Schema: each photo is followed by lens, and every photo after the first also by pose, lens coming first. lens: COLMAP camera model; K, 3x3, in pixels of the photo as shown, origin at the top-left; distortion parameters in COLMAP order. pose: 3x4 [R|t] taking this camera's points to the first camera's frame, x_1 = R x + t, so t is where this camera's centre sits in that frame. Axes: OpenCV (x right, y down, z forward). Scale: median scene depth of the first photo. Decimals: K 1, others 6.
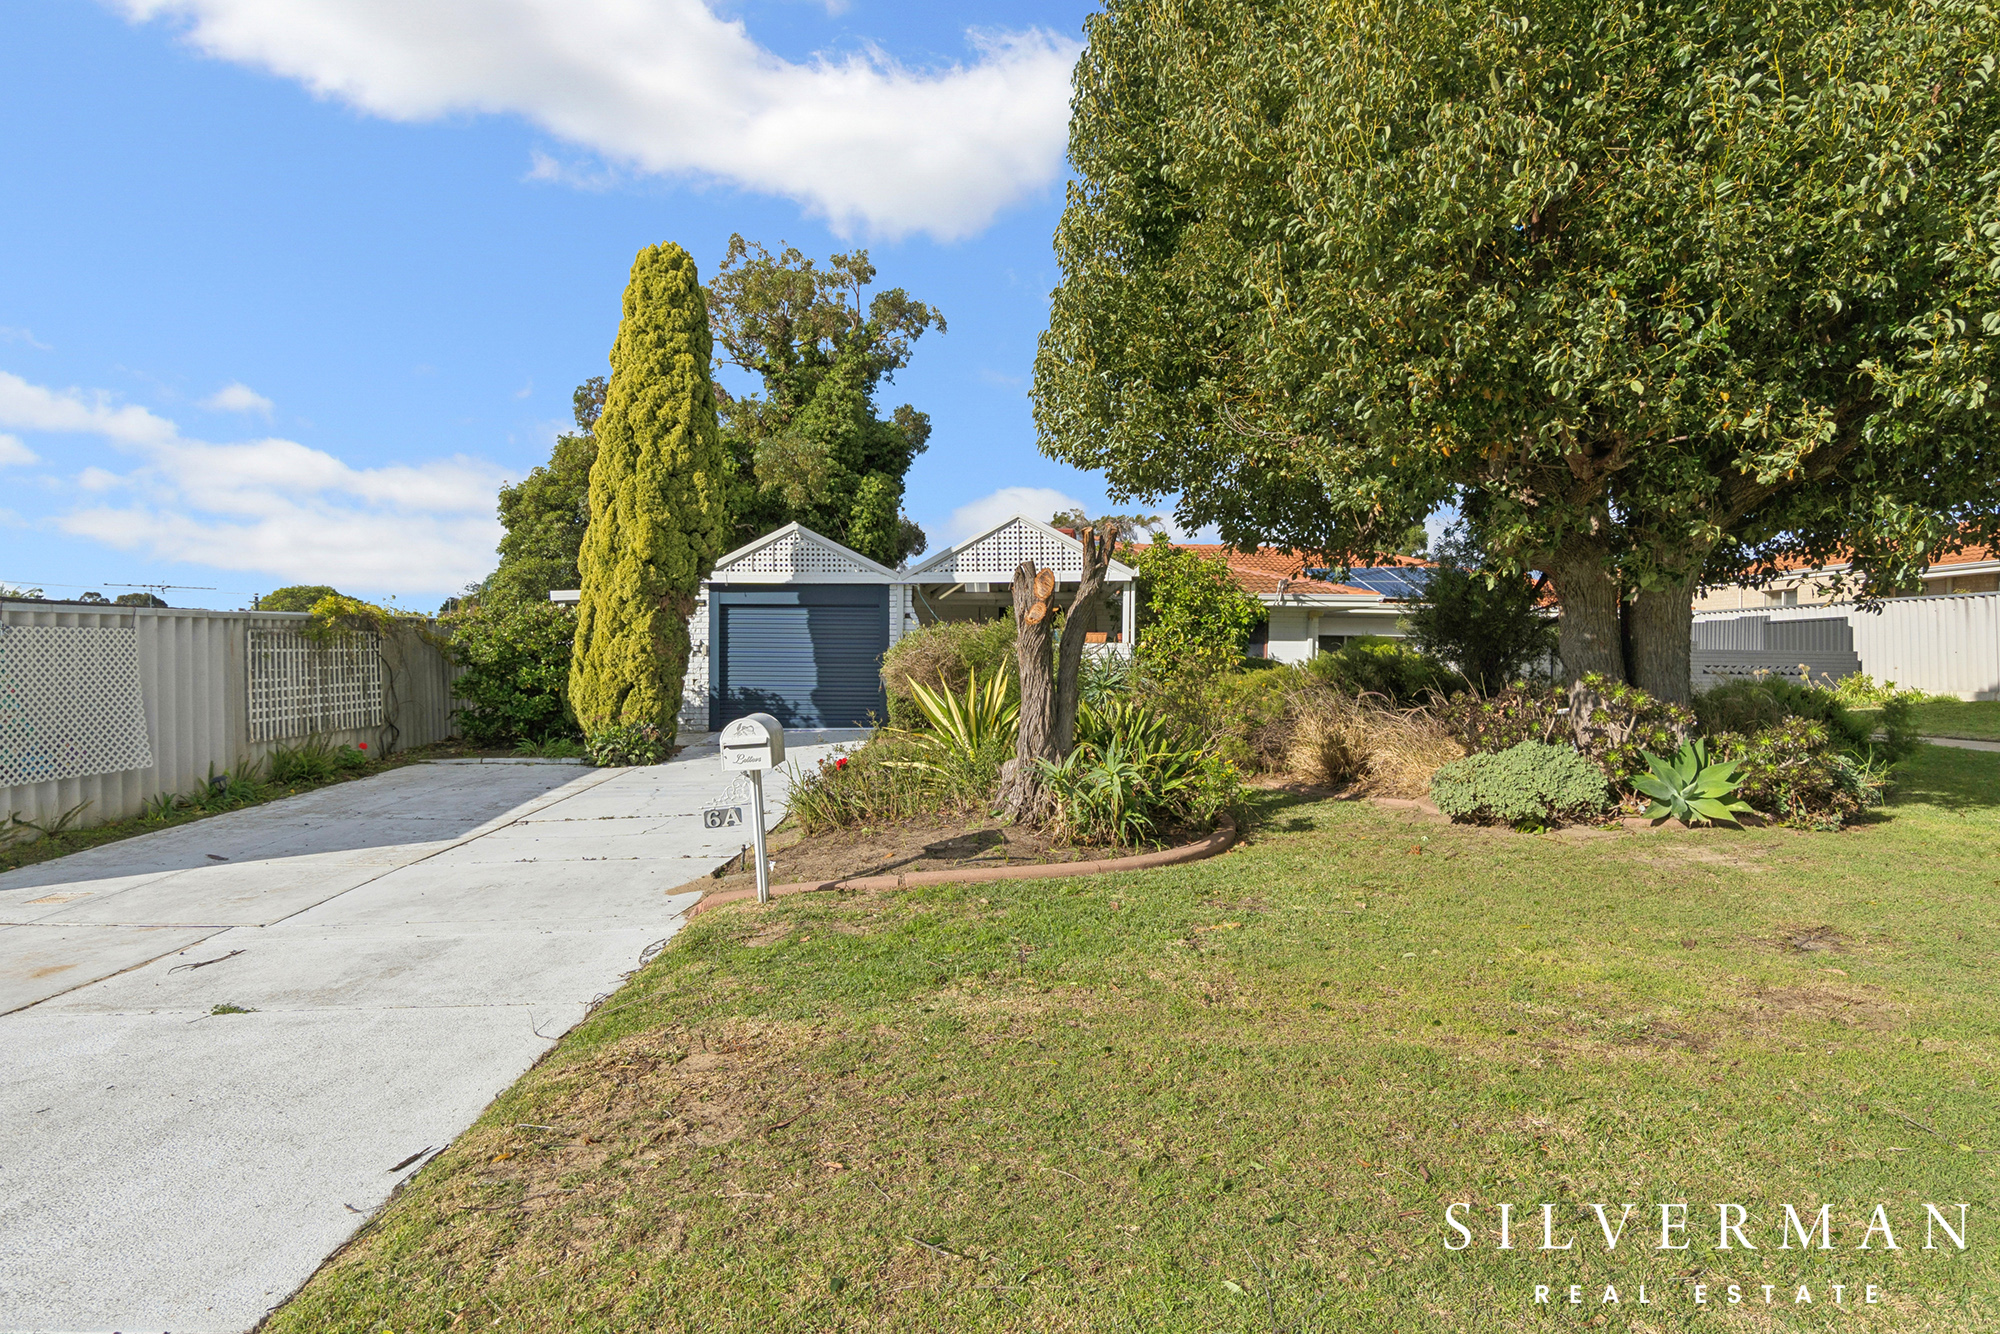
lens RADIAL K [[1039.0, 0, 999.7], [0, 1039.0, 658.5], [0, 0, 1]] dist [-0.002110, -0.000167]
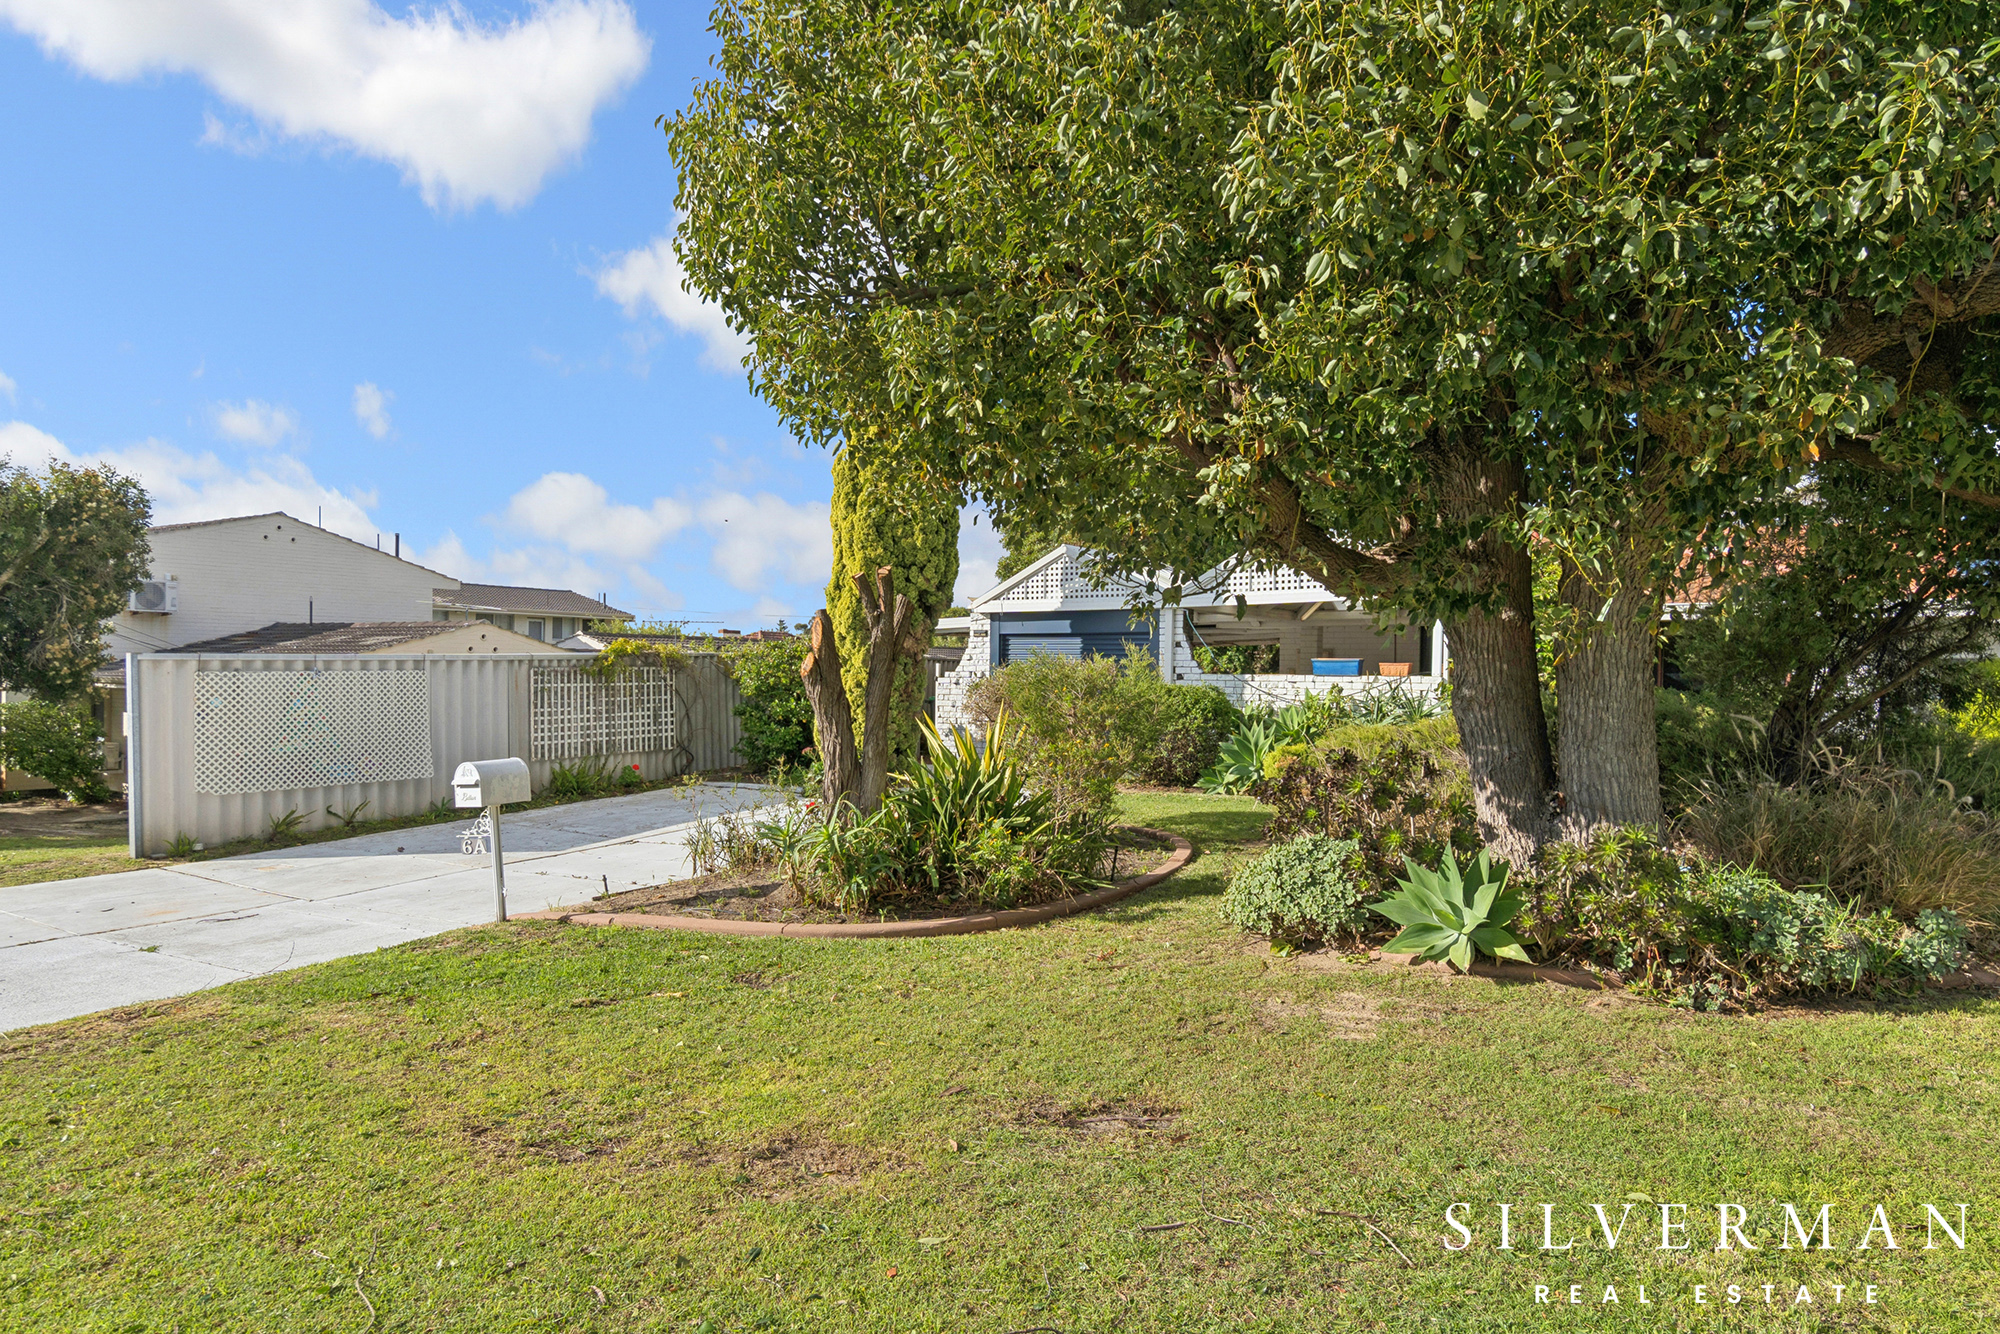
lens RADIAL K [[1212.3, 0, 1000.3], [0, 1212.3, 678.5], [0, 0, 1]] dist [-0.001126, -0.001568]
pose [[0.840461, 0.004329, -0.541854, 0.420817], [-0.003434, 0.999991, 0.002662, -0.017931], [0.541861, -0.000376, 0.840468, 0.074120]]
